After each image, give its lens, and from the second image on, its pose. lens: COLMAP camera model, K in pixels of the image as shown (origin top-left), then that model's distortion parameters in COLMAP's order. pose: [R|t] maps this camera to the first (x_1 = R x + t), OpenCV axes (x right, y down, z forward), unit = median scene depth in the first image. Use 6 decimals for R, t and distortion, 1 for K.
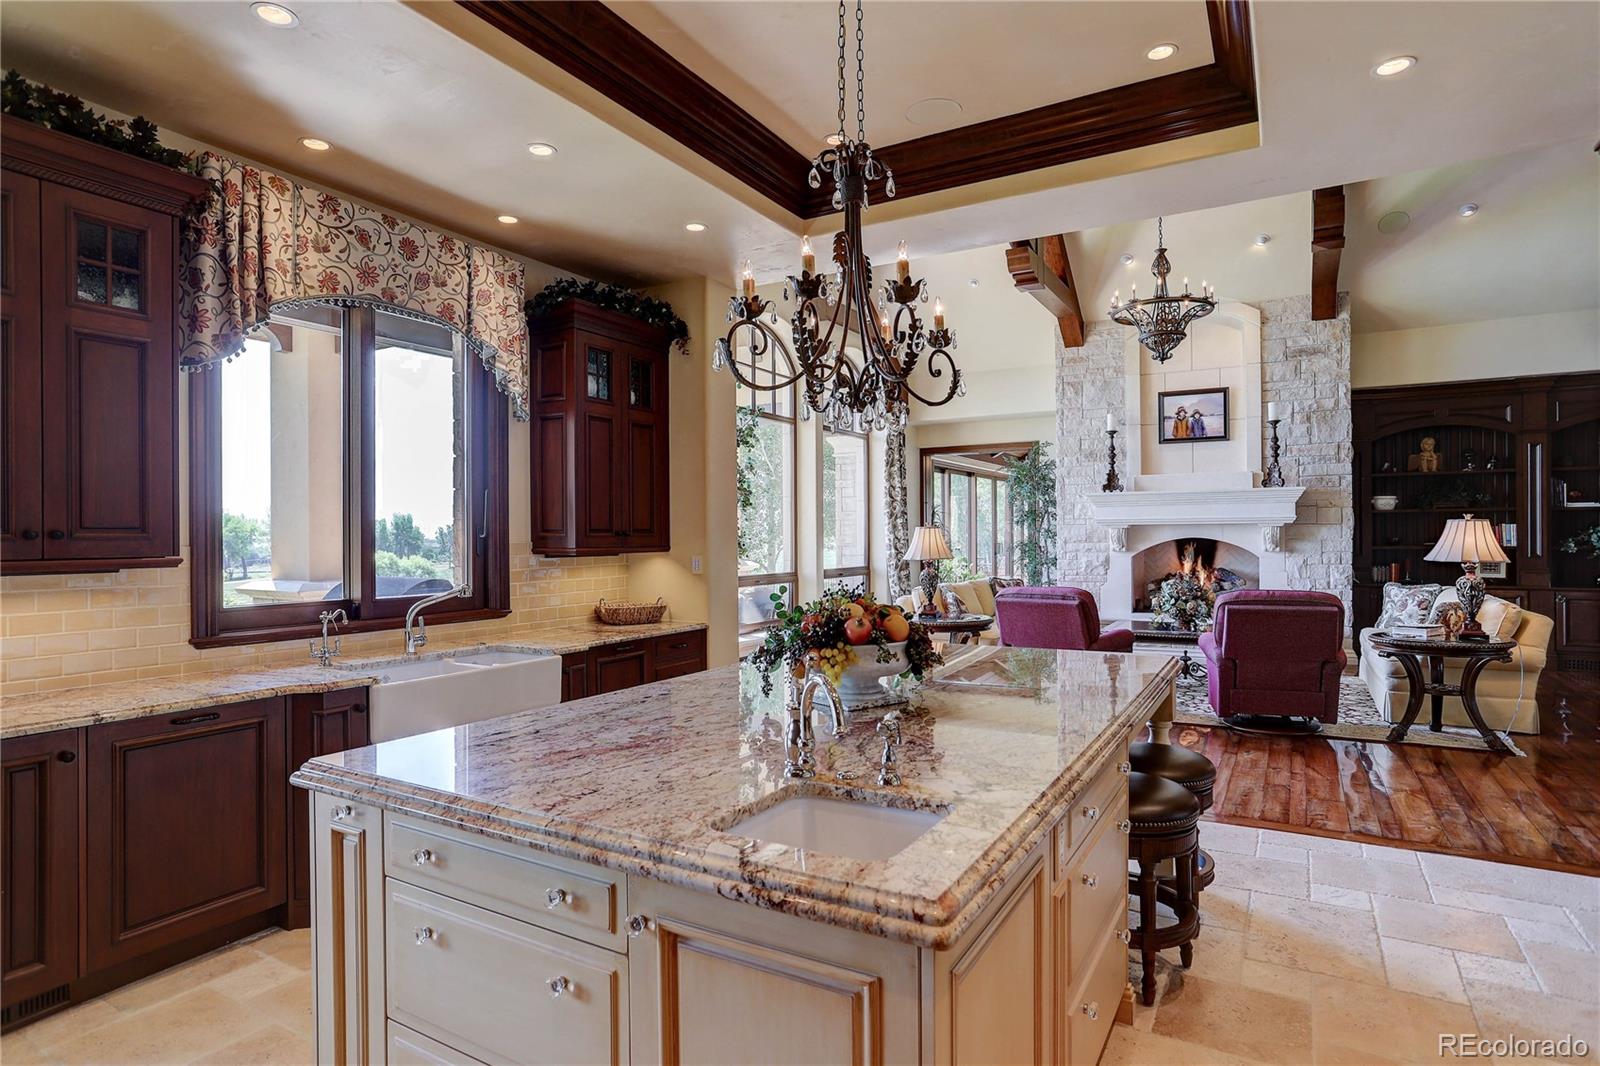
lens RADIAL K [[889.9, 0, 800.0], [0, 889.9, 533.0], [0, 0, 1]] dist [0.000099, 0.001428]
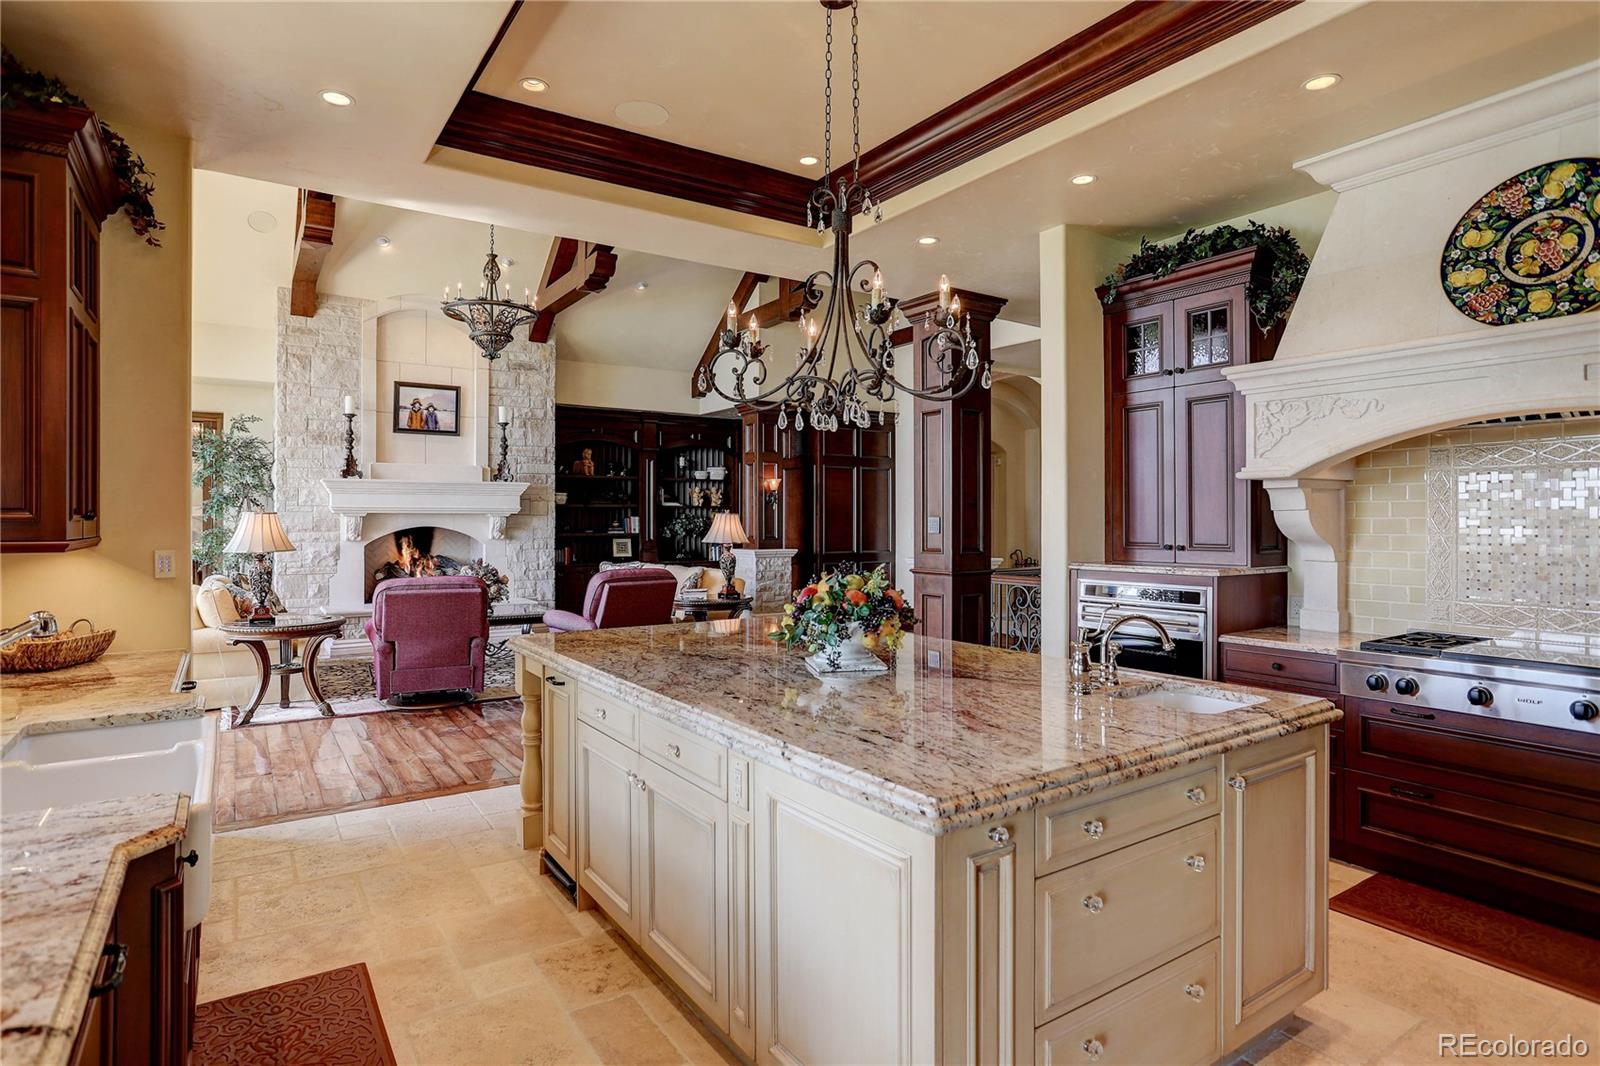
lens RADIAL K [[870.2, 0, 822.9], [0, 870.2, 516.9], [0, 0, 1]] dist [-0.028012, 0.000982]
pose [[0.435629, 0.011358, 0.900055, -0.271679], [-0.004862, 0.999935, -0.010266, 0.002302], [-0.900113, 0.000096, 0.435656, 0.151620]]
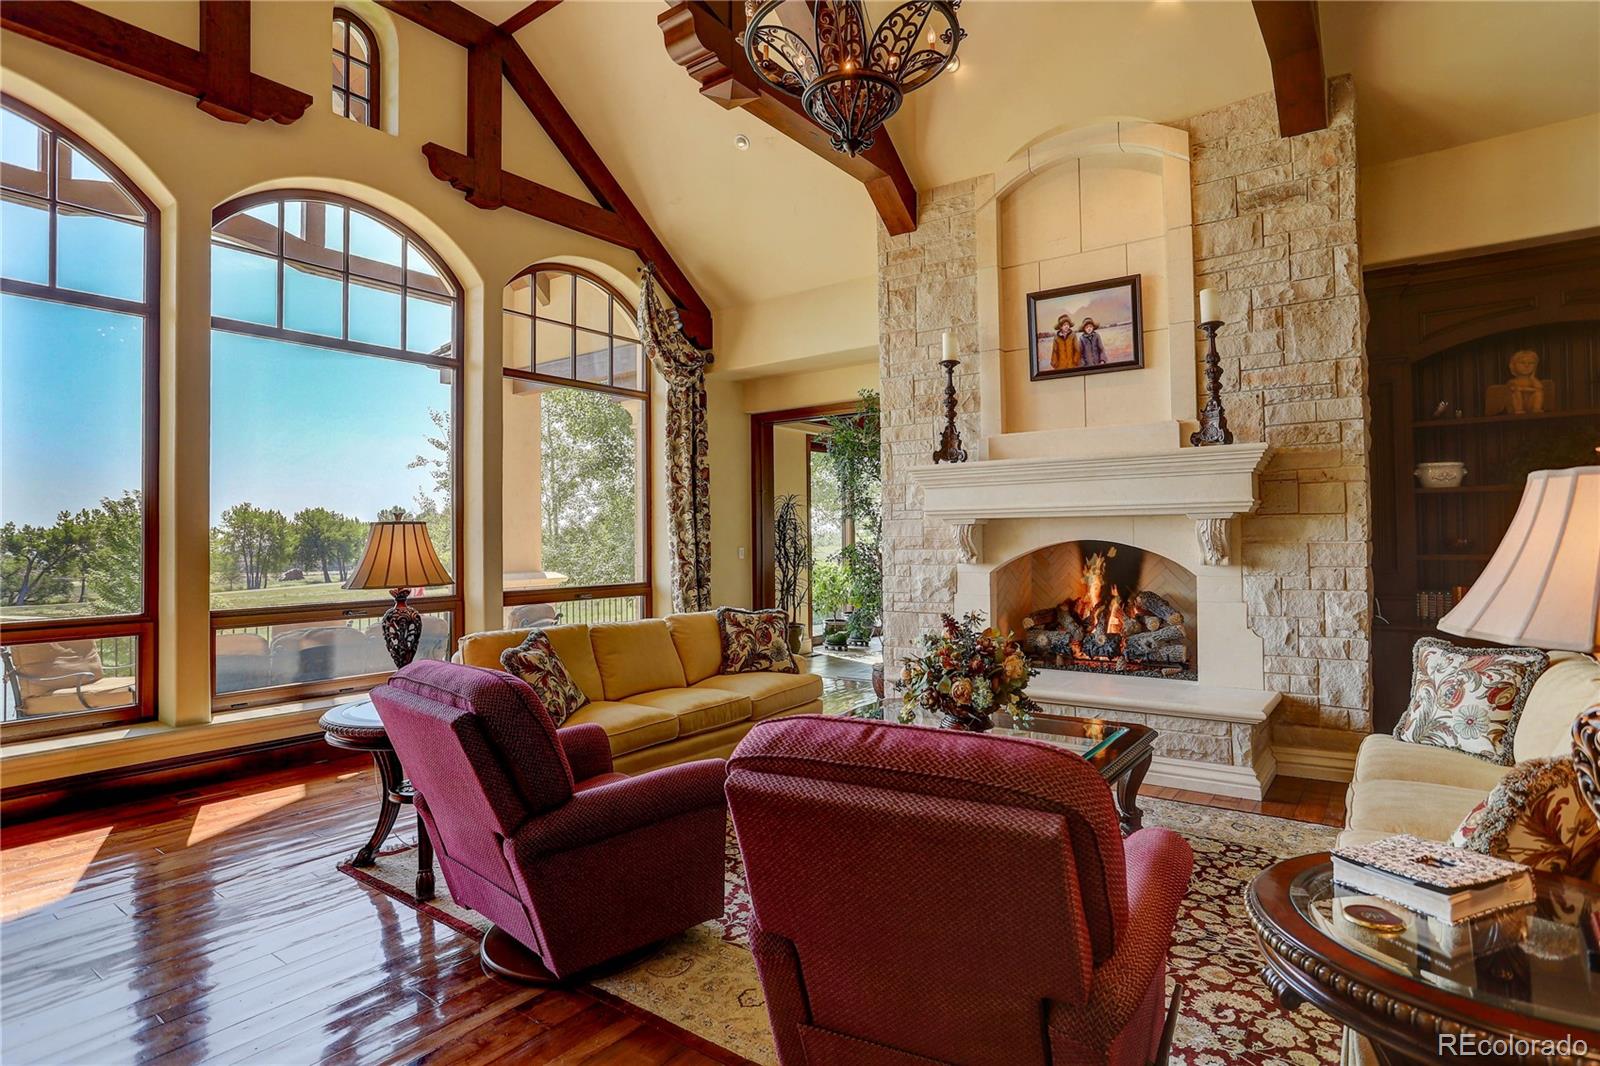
lens RADIAL K [[843.2, 0, 800.5], [0, 843.2, 516.7], [0, 0, 1]] dist [-0.027609, 0.018969]
pose [[0.992107, -0.007118, -0.125191, 0.338075], [0.004413, 0.999751, -0.021874, 0.001203], [0.125315, 0.021149, 0.991892, 0.452887]]
